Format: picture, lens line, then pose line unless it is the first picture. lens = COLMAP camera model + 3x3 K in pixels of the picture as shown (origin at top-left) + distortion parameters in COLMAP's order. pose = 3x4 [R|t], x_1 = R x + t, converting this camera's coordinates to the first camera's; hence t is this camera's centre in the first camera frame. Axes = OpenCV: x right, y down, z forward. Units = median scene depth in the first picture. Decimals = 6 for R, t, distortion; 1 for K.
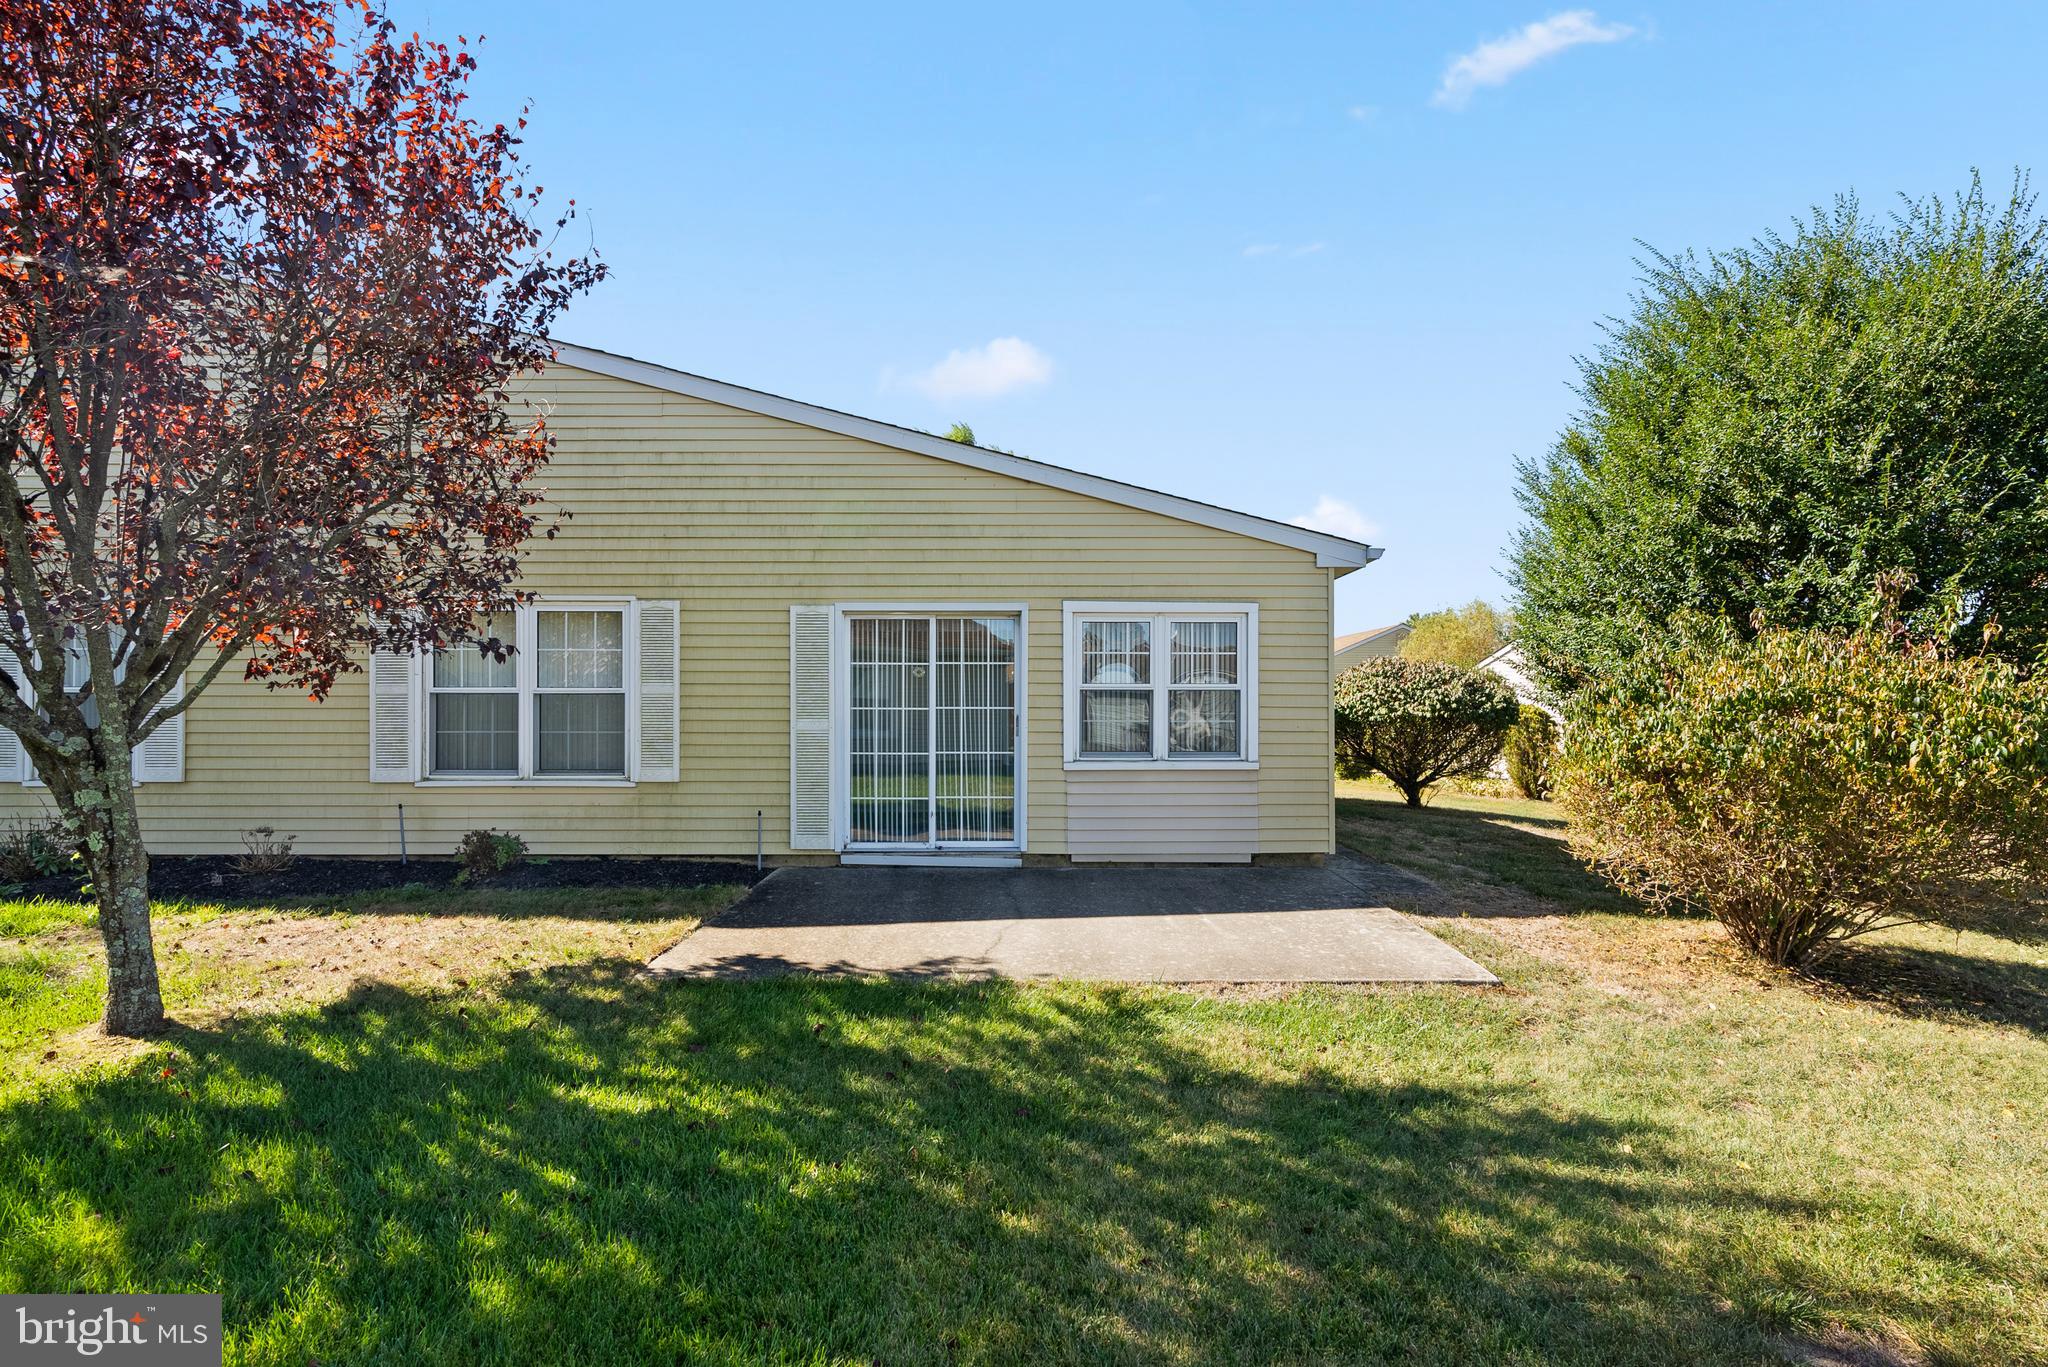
lens RADIAL K [[942.4, 0, 1028.0], [0, 942.4, 682.5], [0, 0, 1]] dist [-0.011979, 0.004314]
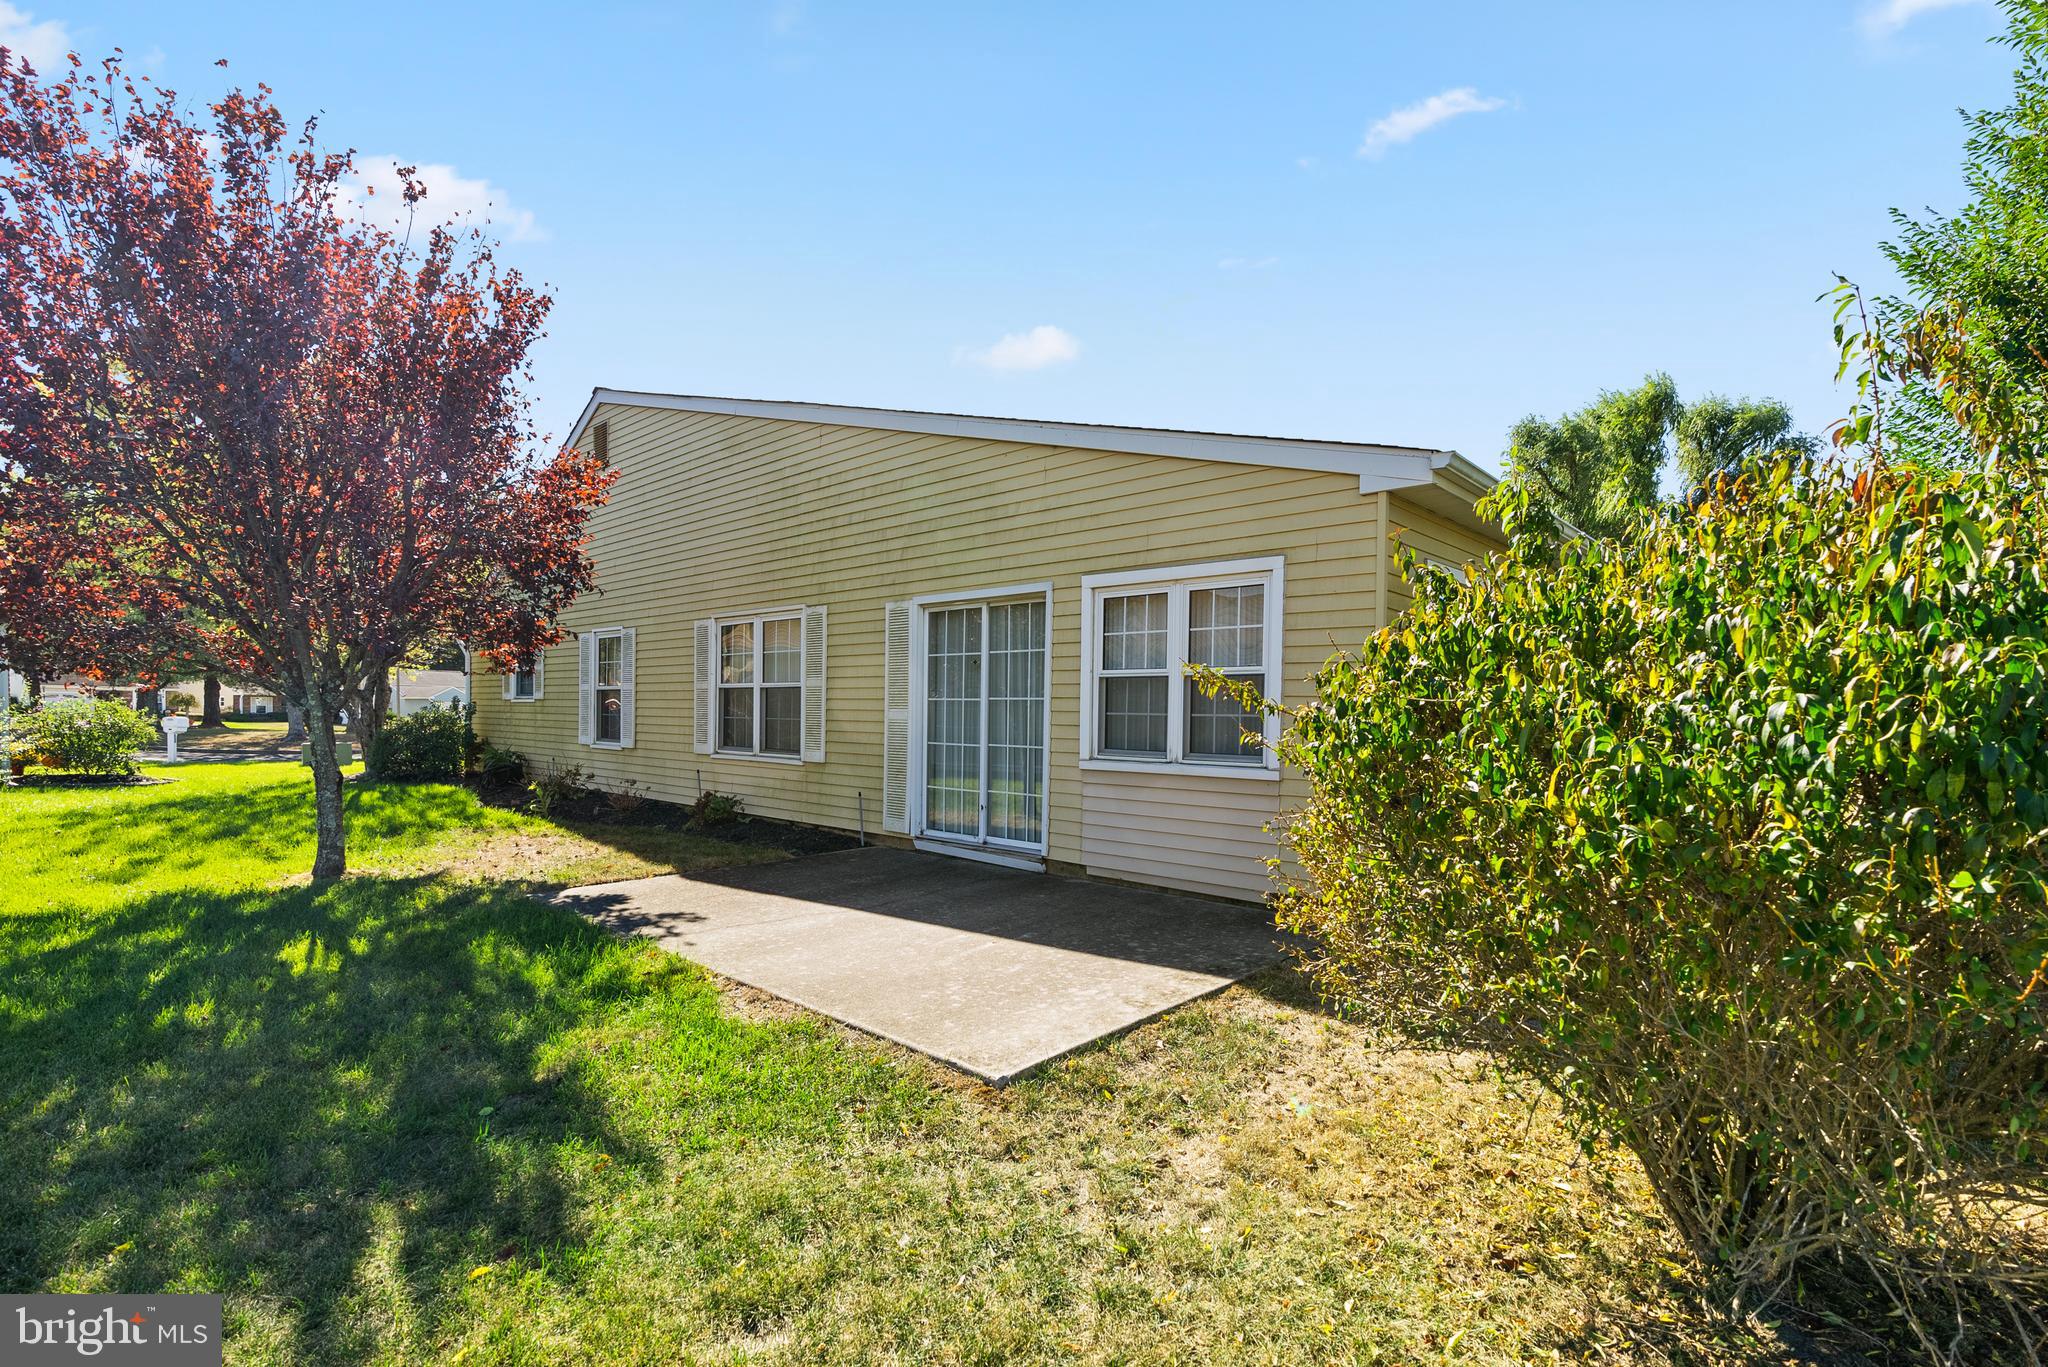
lens RADIAL K [[942.4, 0, 1045.1], [0, 942.4, 725.9], [0, 0, 1]] dist [-0.011979, 0.004314]
pose [[0.737675, 0.017993, -0.674916, 0.605705], [-0.003540, 0.999734, 0.022783, 0.032928], [0.675147, -0.014417, 0.737542, 0.329776]]
